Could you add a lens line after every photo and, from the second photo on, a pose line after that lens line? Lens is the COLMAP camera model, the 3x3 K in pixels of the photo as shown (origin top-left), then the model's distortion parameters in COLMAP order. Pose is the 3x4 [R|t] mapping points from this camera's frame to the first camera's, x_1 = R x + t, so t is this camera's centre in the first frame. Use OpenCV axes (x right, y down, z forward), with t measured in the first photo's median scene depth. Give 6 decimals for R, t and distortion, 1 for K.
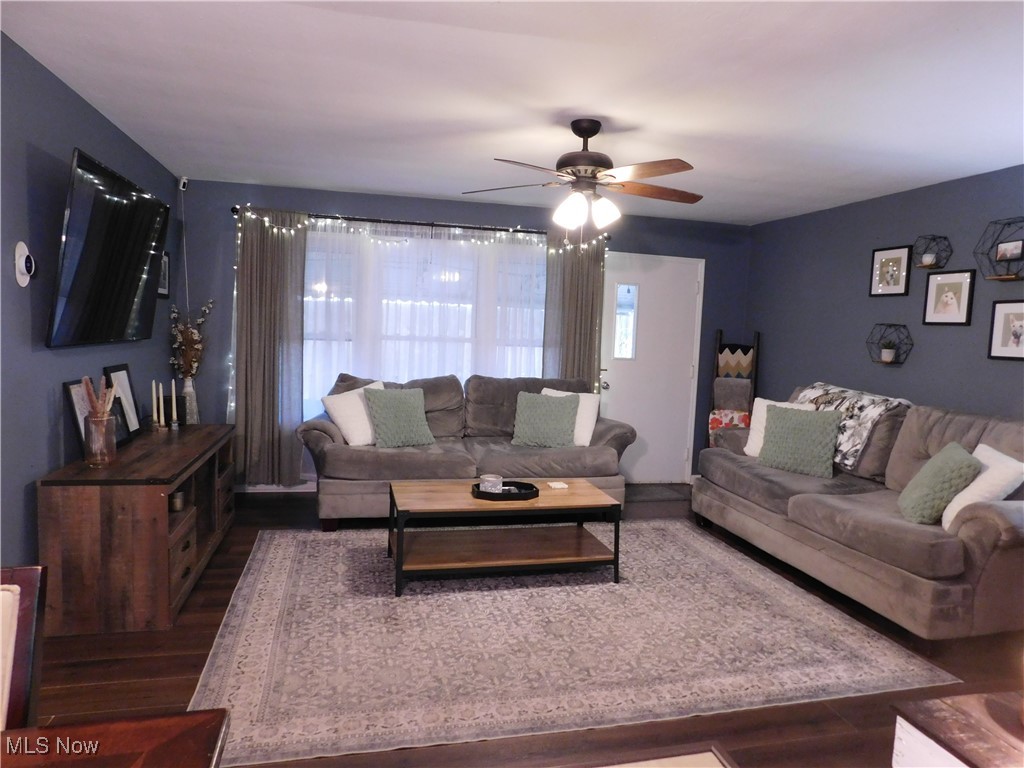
lens RADIAL K [[673.8, 0, 513.9], [0, 673.8, 385.6], [0, 0, 1]] dist [-0.071122, 0.054366]
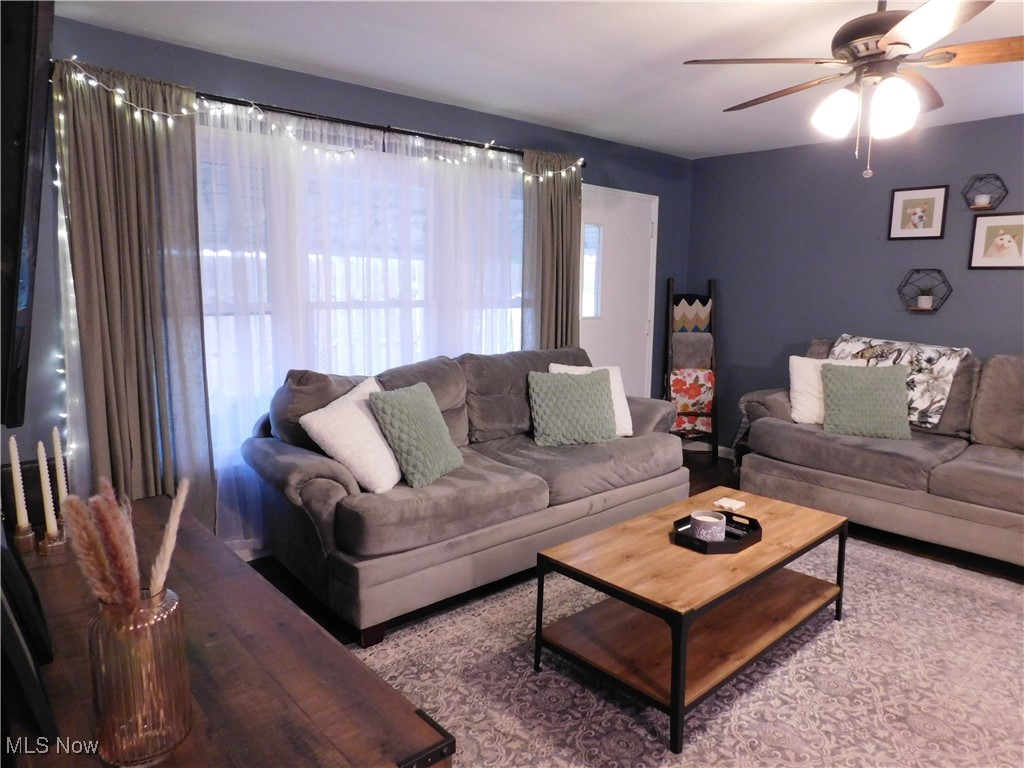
lens RADIAL K [[673.8, 0, 514.6], [0, 673.8, 386.8], [0, 0, 1]] dist [-0.071122, 0.054366]
pose [[0.880073, -0.102219, 0.463706, -0.408982], [0.065600, 0.993364, 0.094473, -0.053424], [-0.470286, -0.052724, 0.880938, 0.432489]]
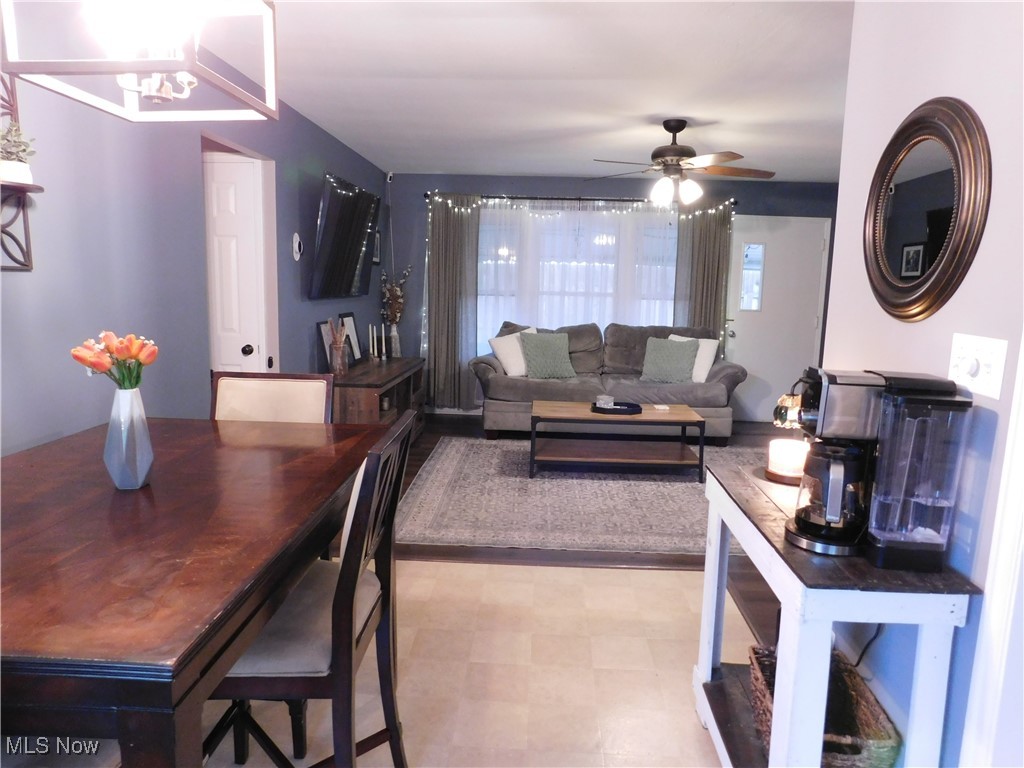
lens RADIAL K [[673.8, 0, 514.6], [0, 673.8, 383.3], [0, 0, 1]] dist [-0.071122, 0.054366]
pose [[0.960034, 0.024667, -0.278796, 0.134882], [-0.009252, 0.998361, 0.056471, 0.030449], [0.279732, -0.051634, 0.958689, -0.256087]]
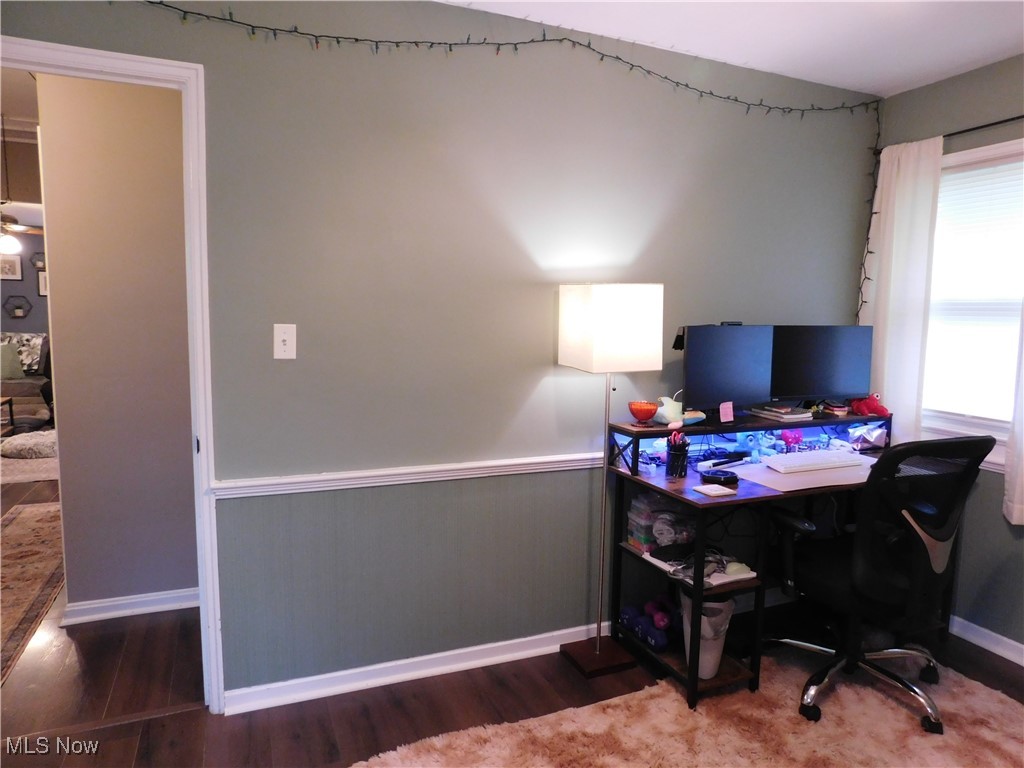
lens RADIAL K [[673.8, 0, 512.6], [0, 673.8, 384.3], [0, 0, 1]] dist [-0.071122, 0.054366]
pose [[-0.155285, -0.146512, 0.976945, -1.519594], [0.067207, 0.985083, 0.158415, -0.046738], [-0.985581, 0.090257, -0.143122, -0.102083]]
